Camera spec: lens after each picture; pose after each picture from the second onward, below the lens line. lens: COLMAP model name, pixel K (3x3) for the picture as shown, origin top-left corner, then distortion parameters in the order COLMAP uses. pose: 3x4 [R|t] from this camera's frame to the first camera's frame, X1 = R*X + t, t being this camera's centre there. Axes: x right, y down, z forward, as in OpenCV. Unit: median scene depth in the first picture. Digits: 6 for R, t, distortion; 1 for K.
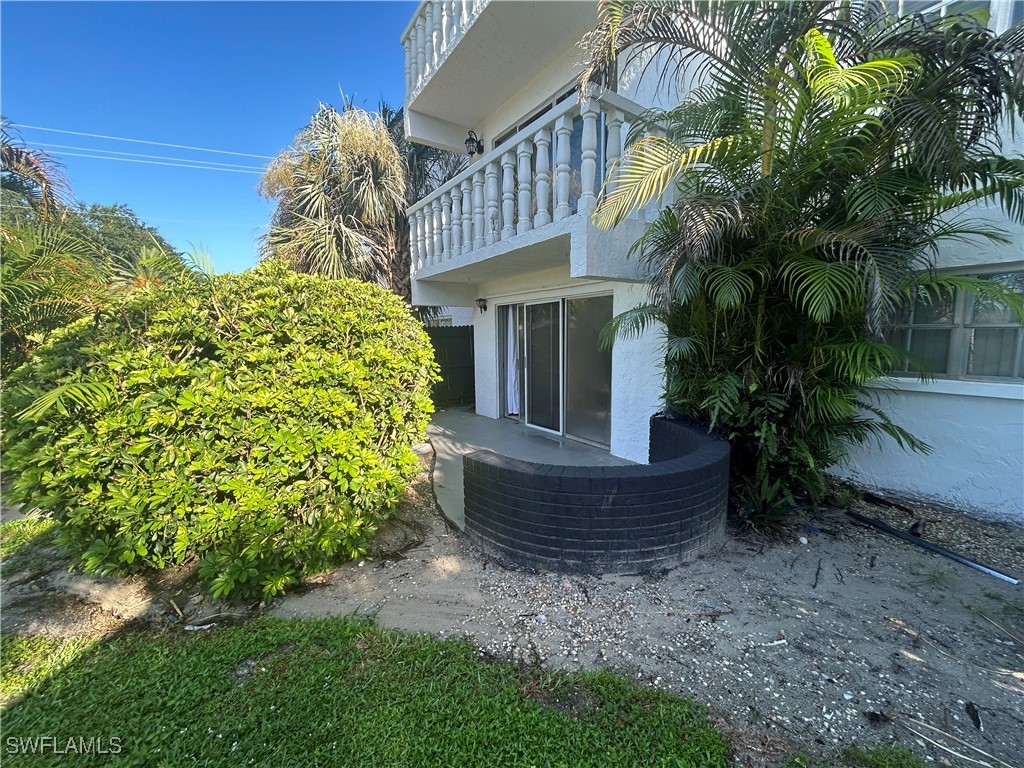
lens RADIAL K [[412.1, 0, 512.1], [0, 412.1, 384.5], [0, 0, 1]] dist [-0.006824, 0.001991]
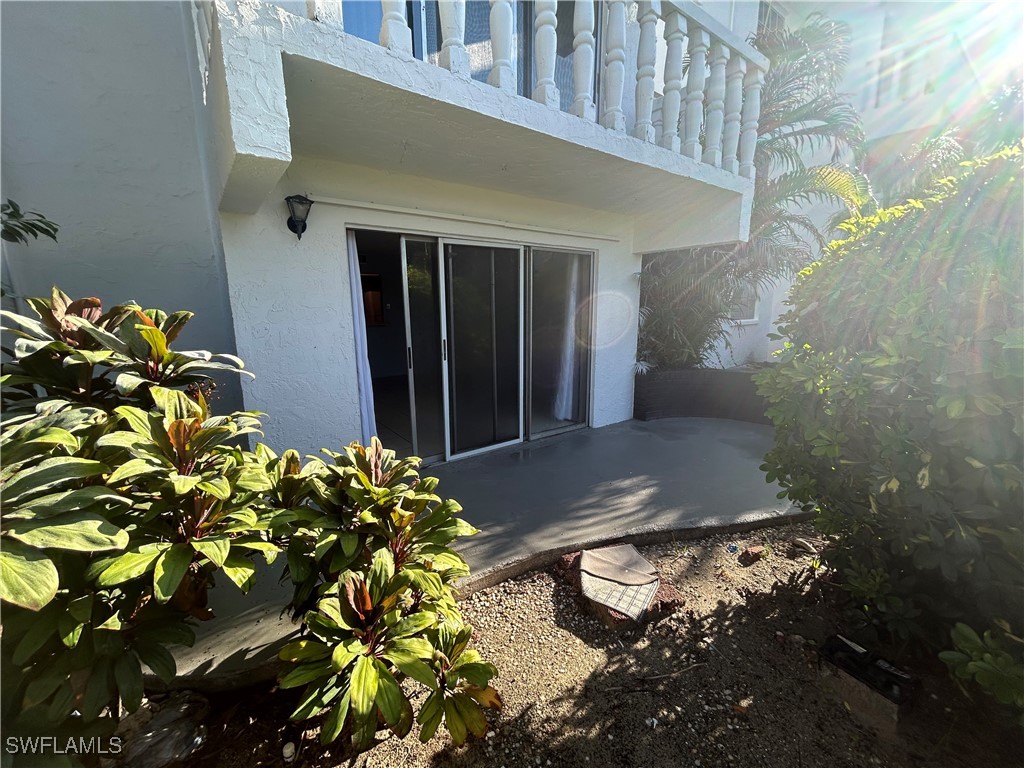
lens RADIAL K [[412.1, 0, 512.7], [0, 412.1, 384.6], [0, 0, 1]] dist [-0.006824, 0.001991]
pose [[-0.044157, -0.190346, 0.980724, -0.533616], [0.108372, 0.974975, 0.194110, -0.108859], [-0.993129, 0.114854, -0.022424, 0.952506]]
